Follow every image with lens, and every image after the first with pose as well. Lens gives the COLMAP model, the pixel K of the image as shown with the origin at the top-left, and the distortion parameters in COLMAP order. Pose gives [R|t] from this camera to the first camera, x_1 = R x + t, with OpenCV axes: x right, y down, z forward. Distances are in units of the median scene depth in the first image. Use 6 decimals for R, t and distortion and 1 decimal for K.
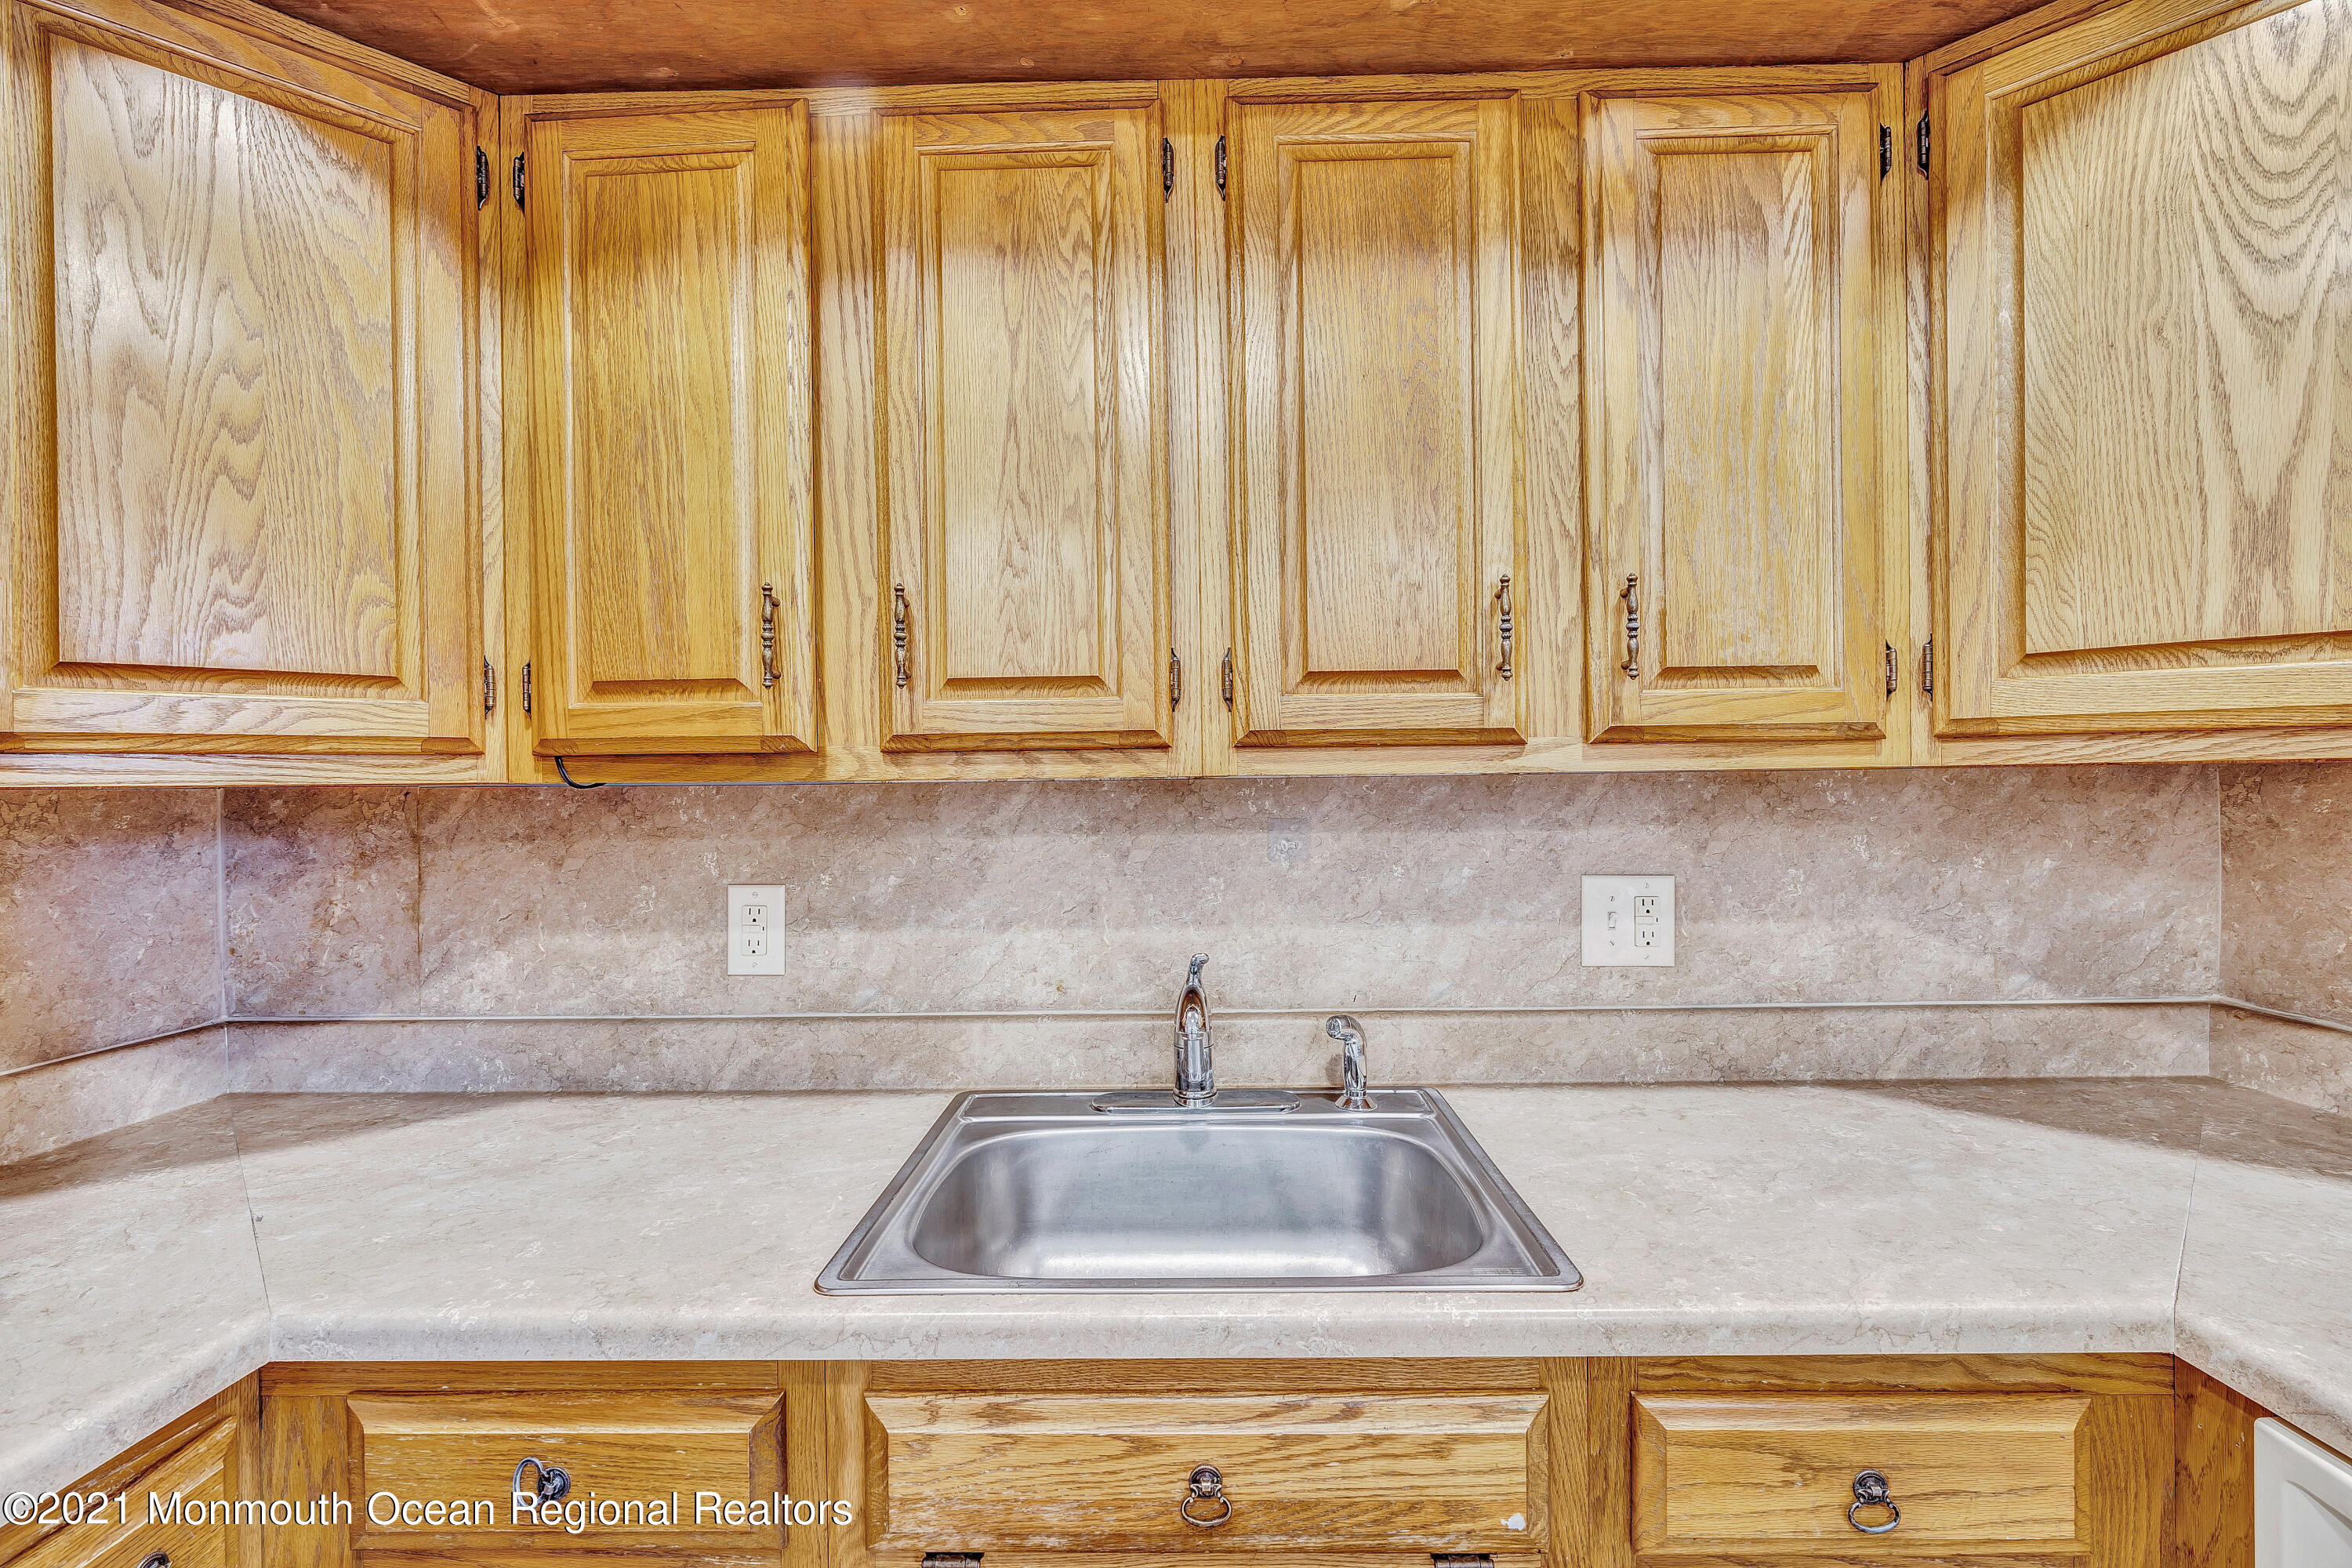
lens RADIAL K [[1057.8, 0, 1176.0], [0, 1057.8, 784.0], [0, 0, 1]] dist [-0.012565, 0.004572]
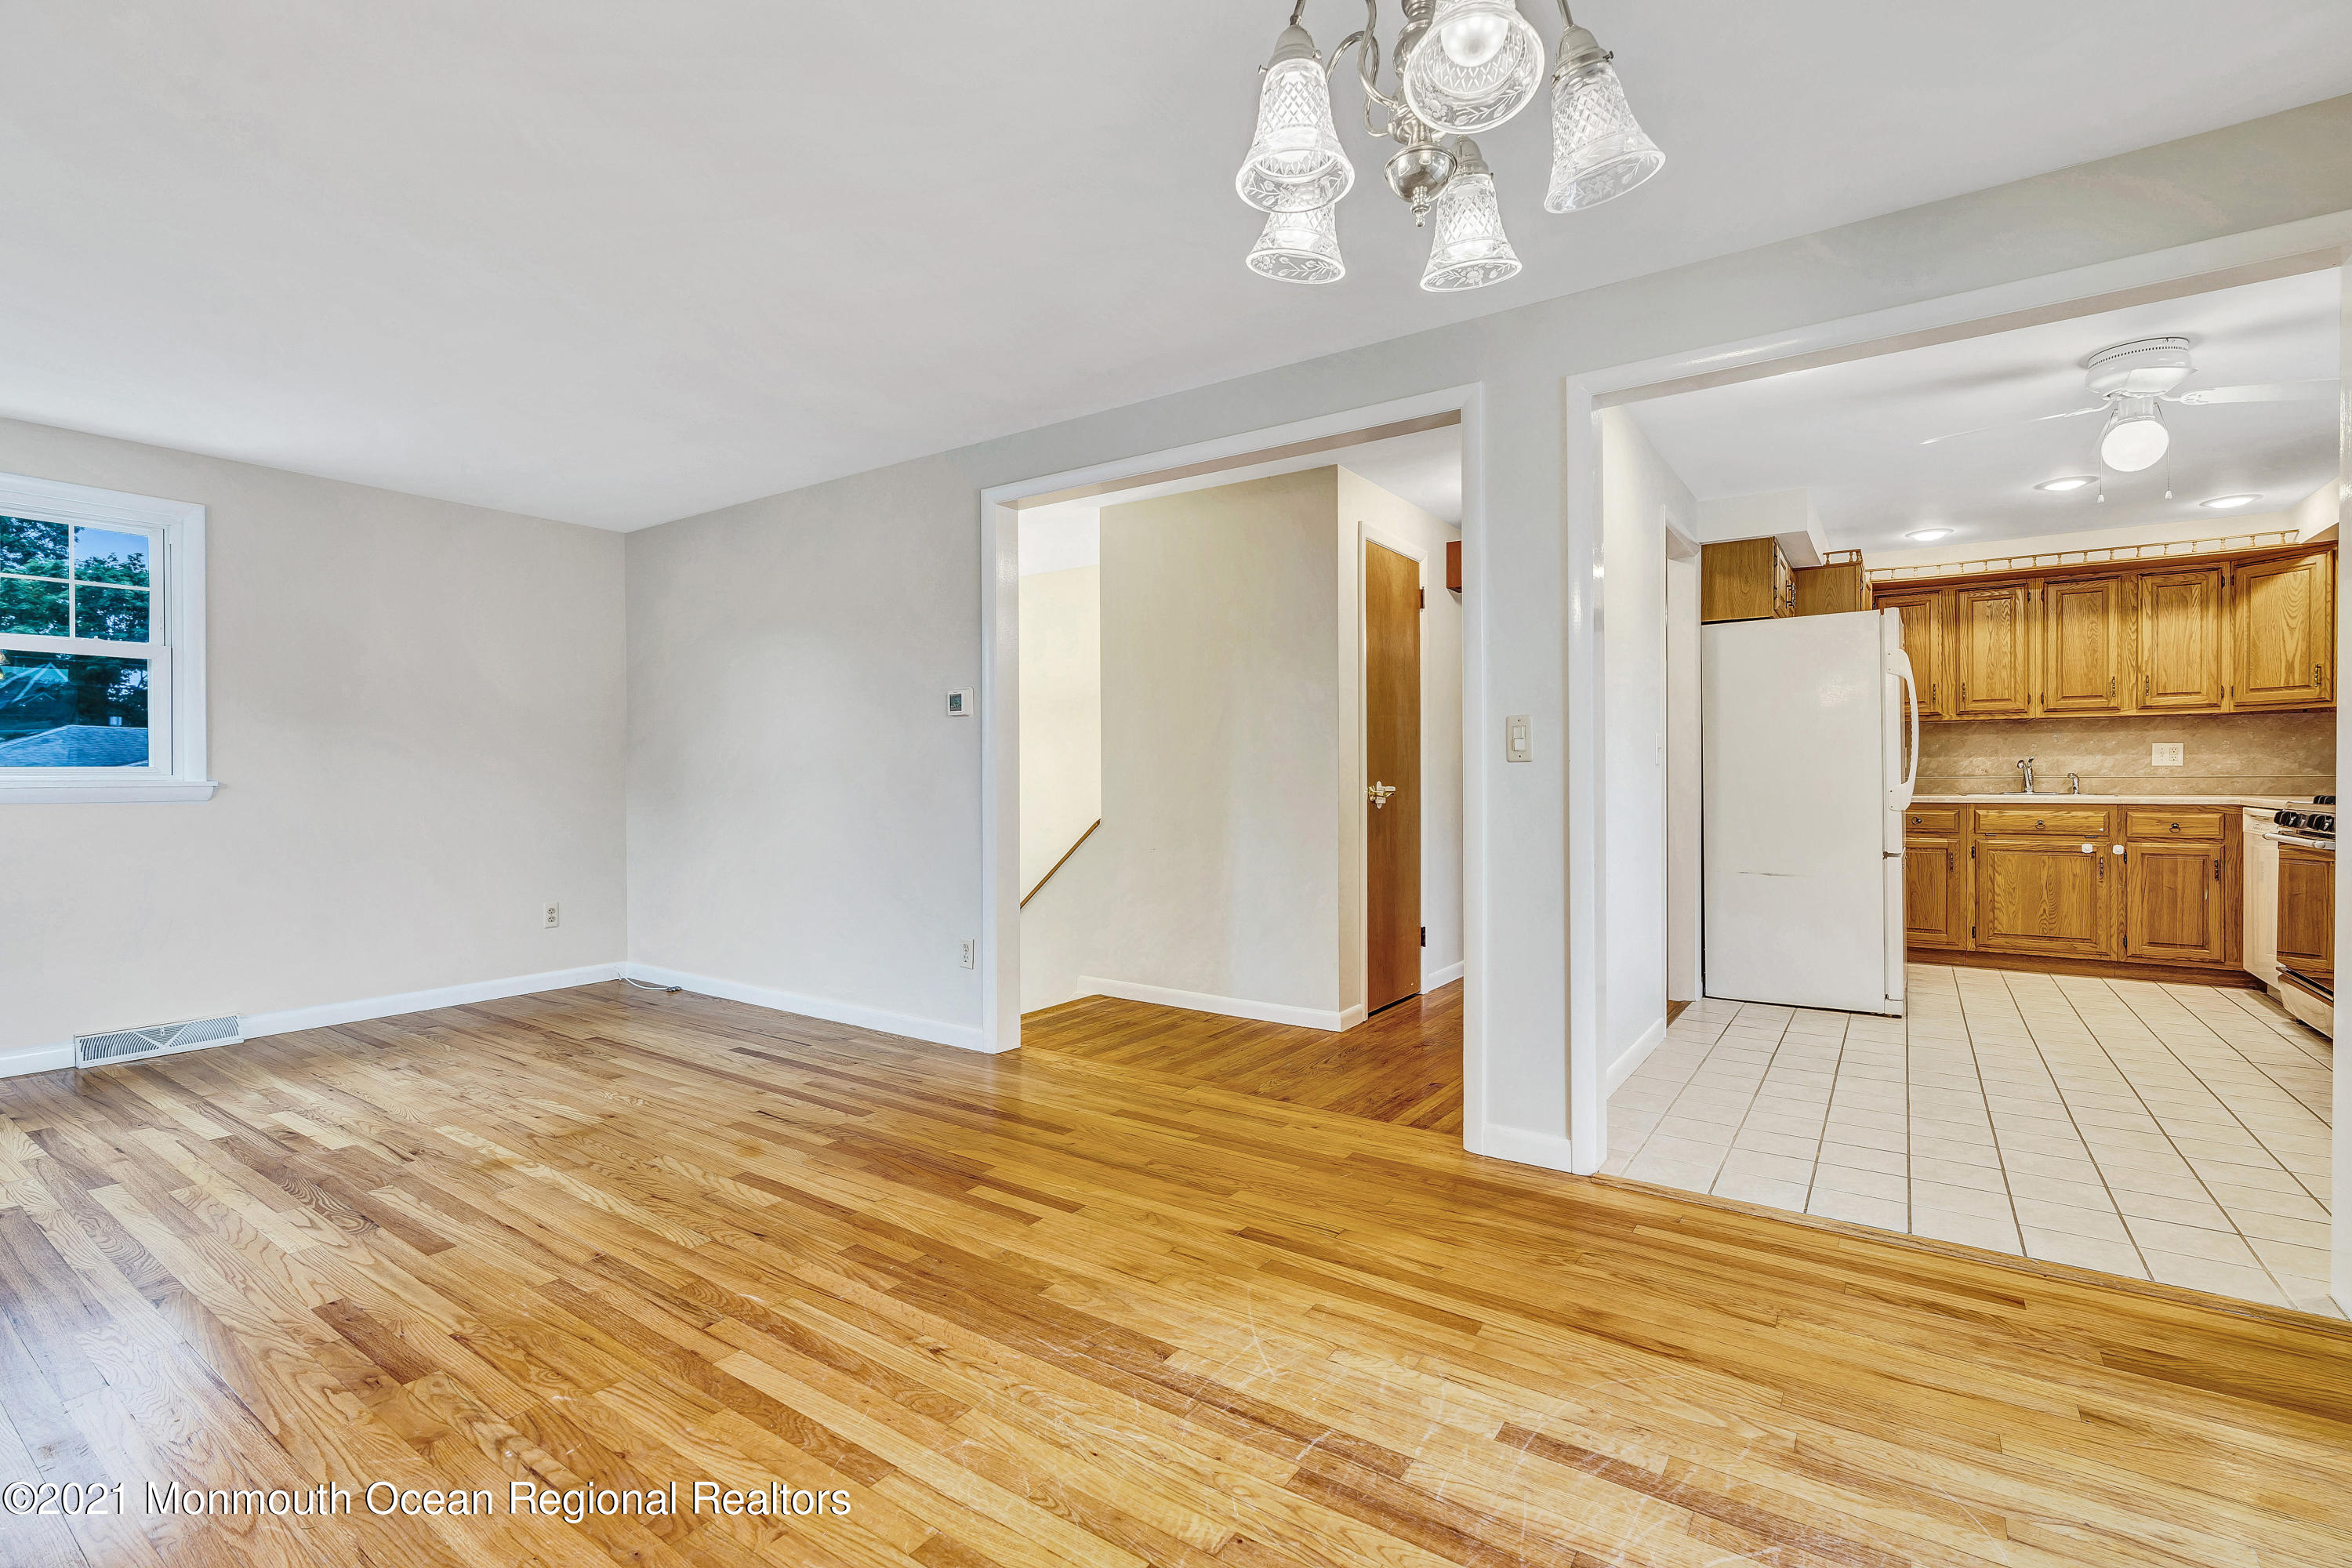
lens RADIAL K [[1063.0, 0, 1173.3], [0, 1063.0, 783.7], [0, 0, 1]] dist [-0.011794, 0.004276]
pose [[0.833848, 0.012435, -0.551853, -0.616438], [-0.006443, 0.999897, 0.012797, 0.267538], [0.551956, -0.007115, 0.833843, -5.447206]]
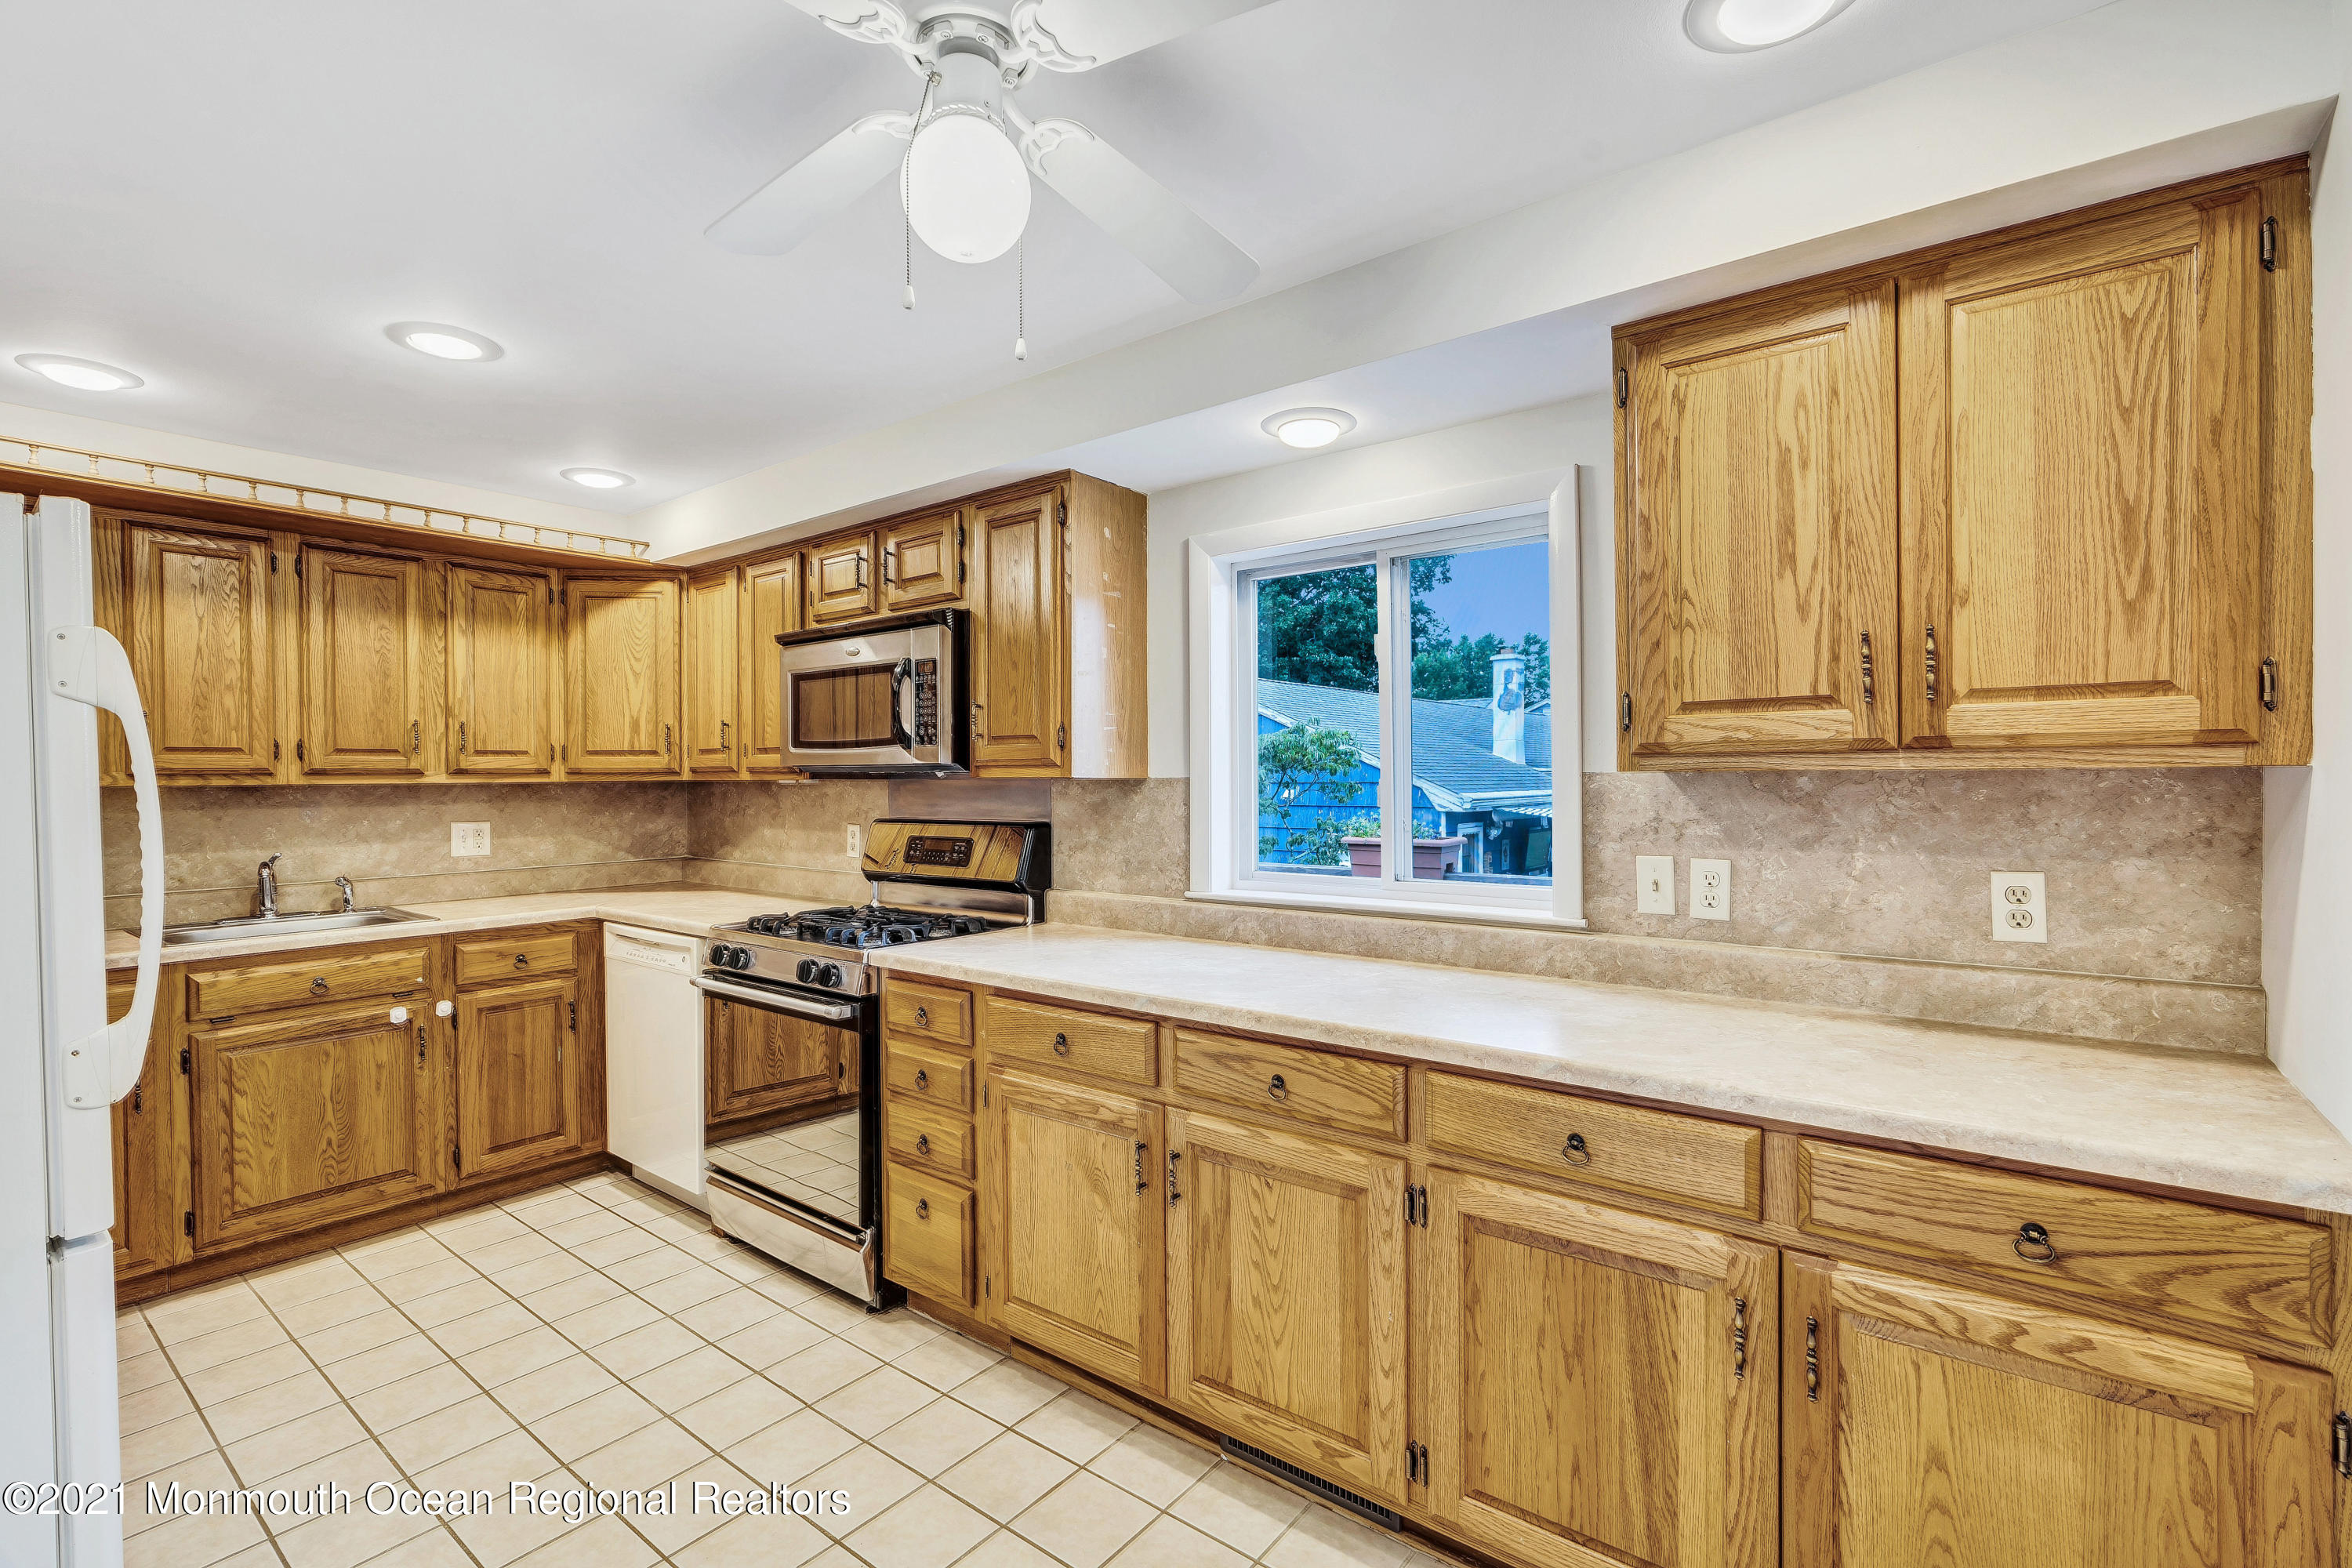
lens RADIAL K [[1057.8, 0, 1176.0], [0, 1057.8, 784.0], [0, 0, 1]] dist [-0.012565, 0.004572]
pose [[0.602164, 0.001244, 0.798371, -0.775799], [0.001695, 0.999995, -0.002836, 0.001897], [-0.798370, 0.003061, 0.602159, -2.524706]]
